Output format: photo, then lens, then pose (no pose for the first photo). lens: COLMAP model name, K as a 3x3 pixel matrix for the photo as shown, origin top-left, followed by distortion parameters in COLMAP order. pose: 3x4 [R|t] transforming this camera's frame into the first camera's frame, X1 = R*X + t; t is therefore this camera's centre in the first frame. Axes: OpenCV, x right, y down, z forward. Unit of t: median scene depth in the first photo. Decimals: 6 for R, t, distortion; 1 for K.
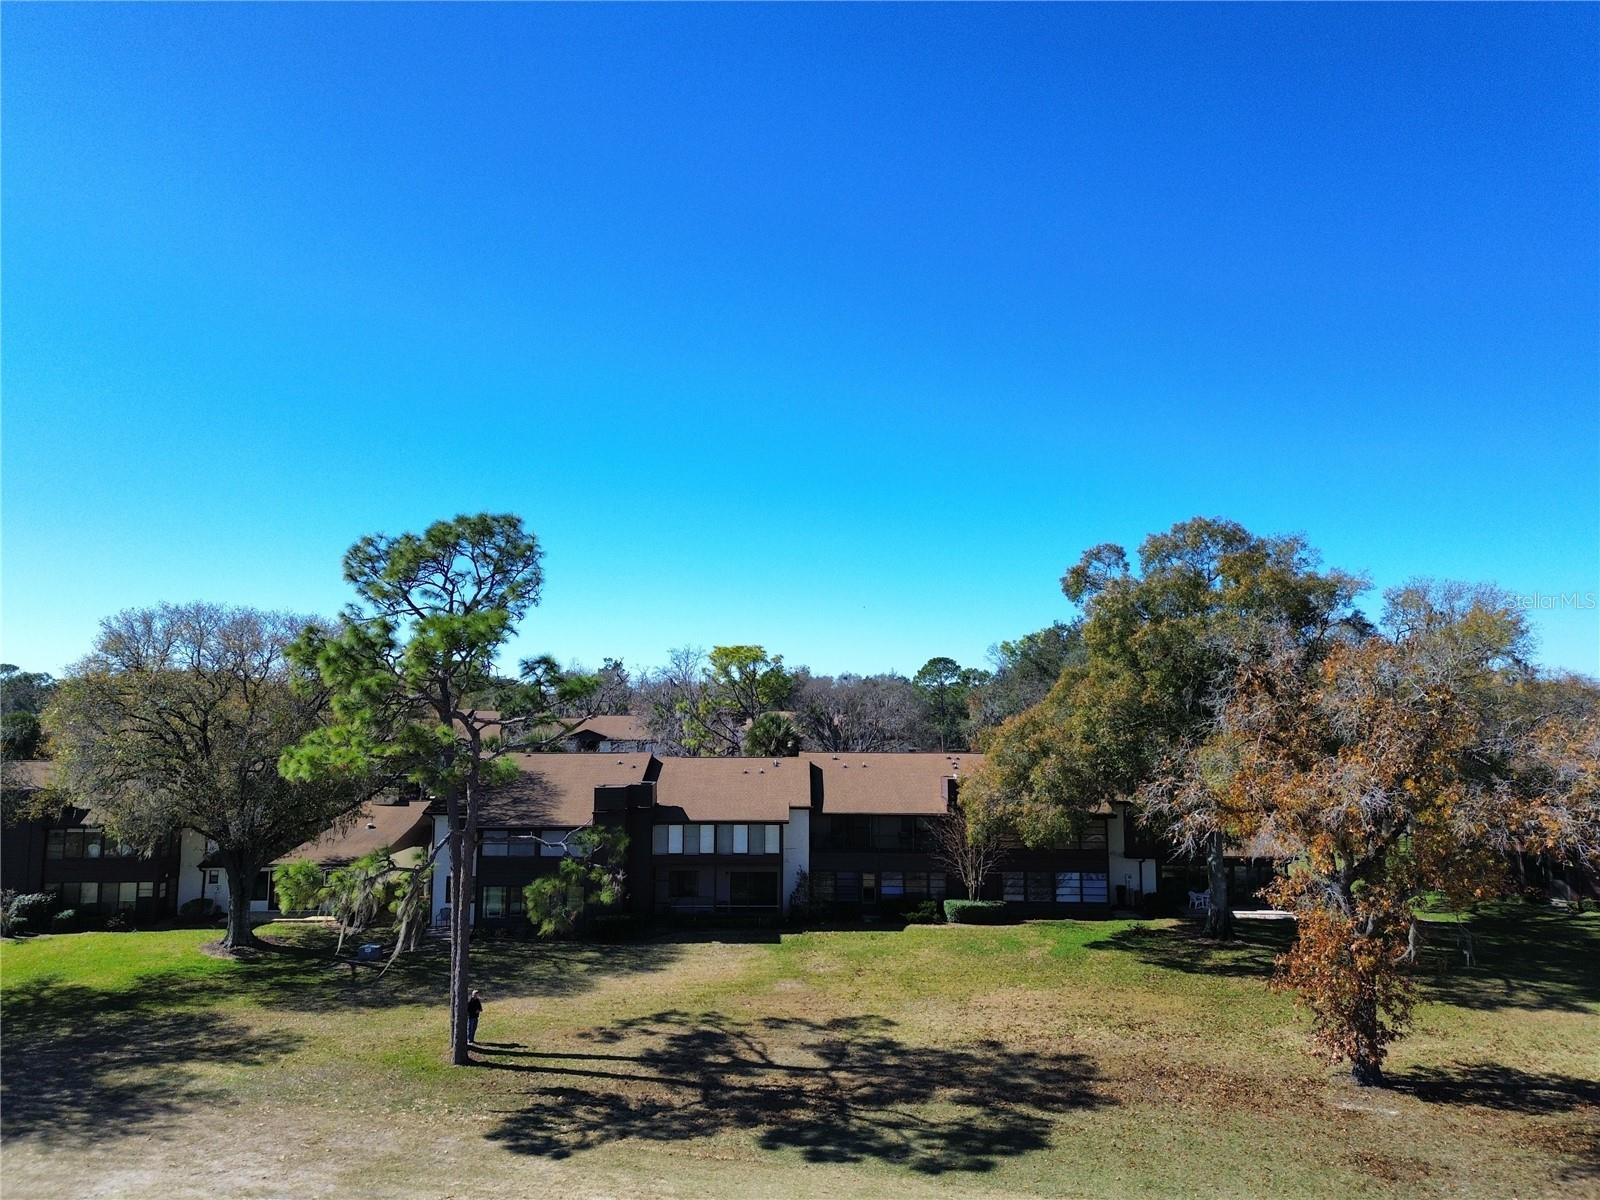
lens RADIAL K [[1117.6, 0, 796.3], [0, 1117.6, 600.6], [0, 0, 1]] dist [0.111119, -0.143903]
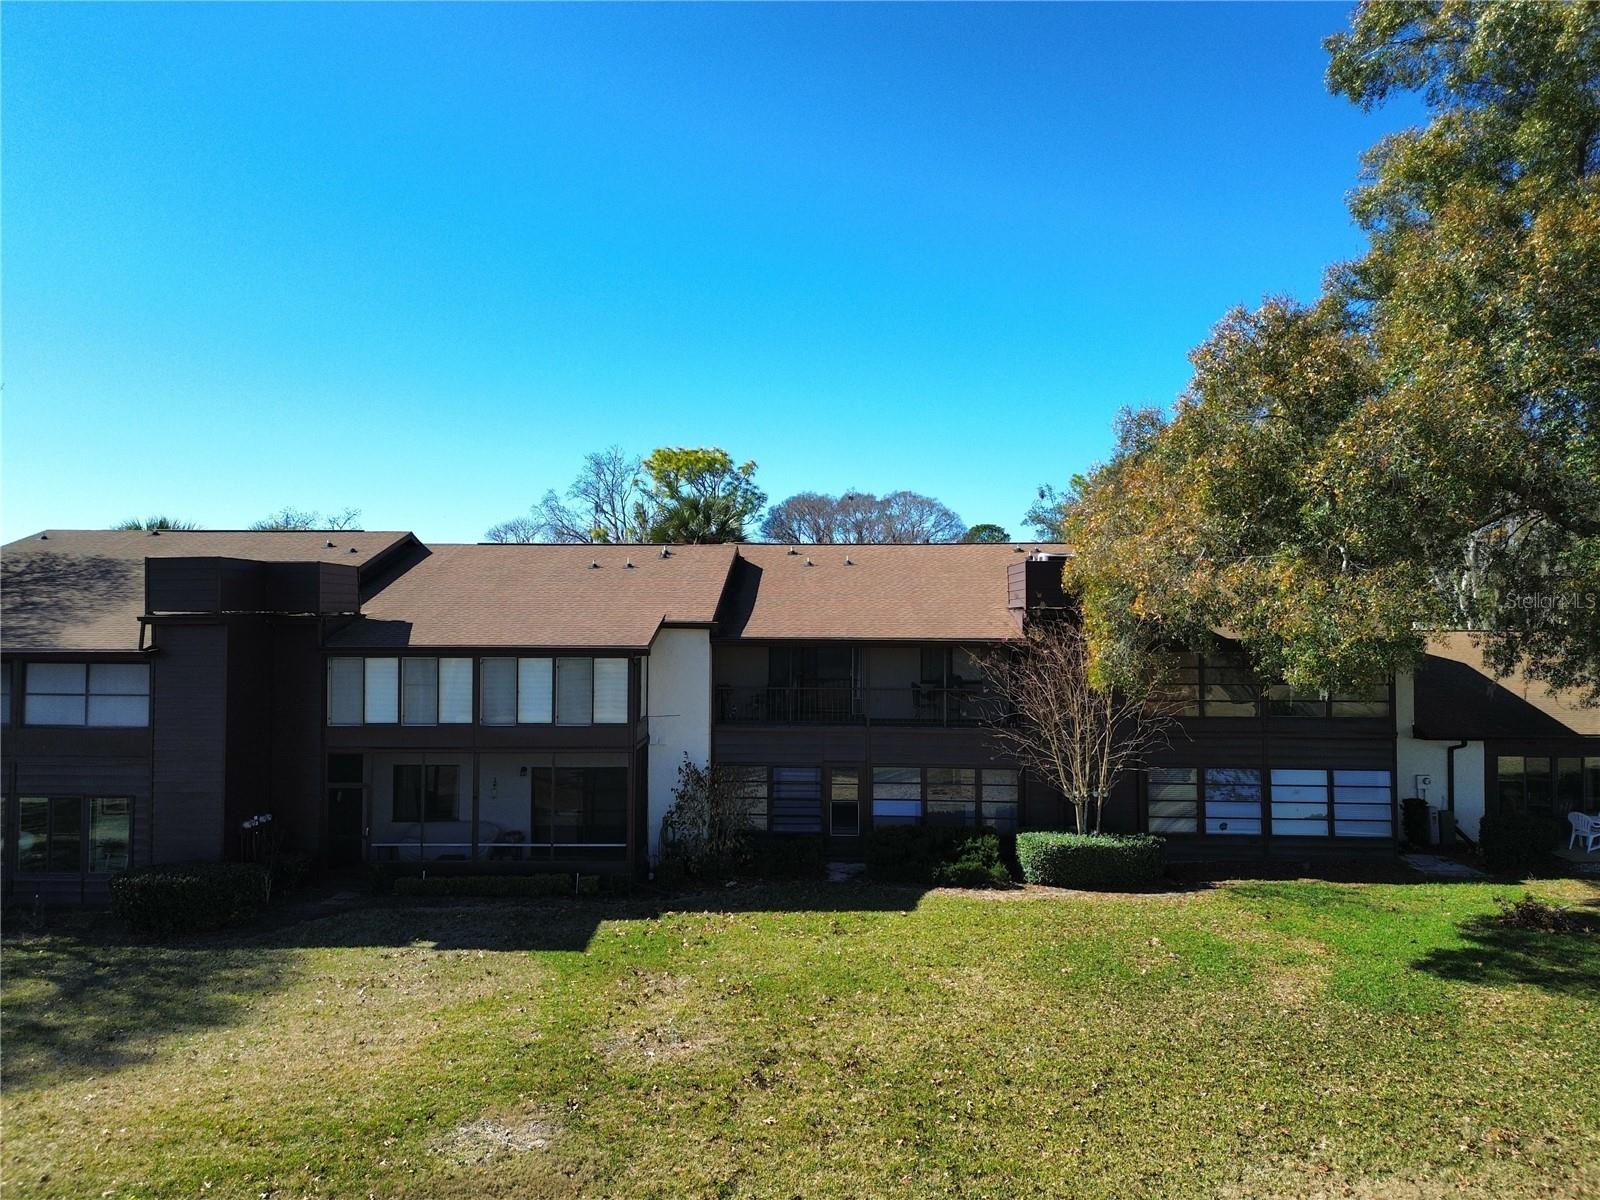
lens RADIAL K [[1117.6, 0, 796.3], [0, 1117.6, 600.6], [0, 0, 1]] dist [0.111119, -0.143903]
pose [[0.999408, -0.002835, -0.034282, 0.062137], [0.005400, 0.997171, 0.074972, 0.144632], [0.033972, -0.075113, 0.996596, 0.573192]]
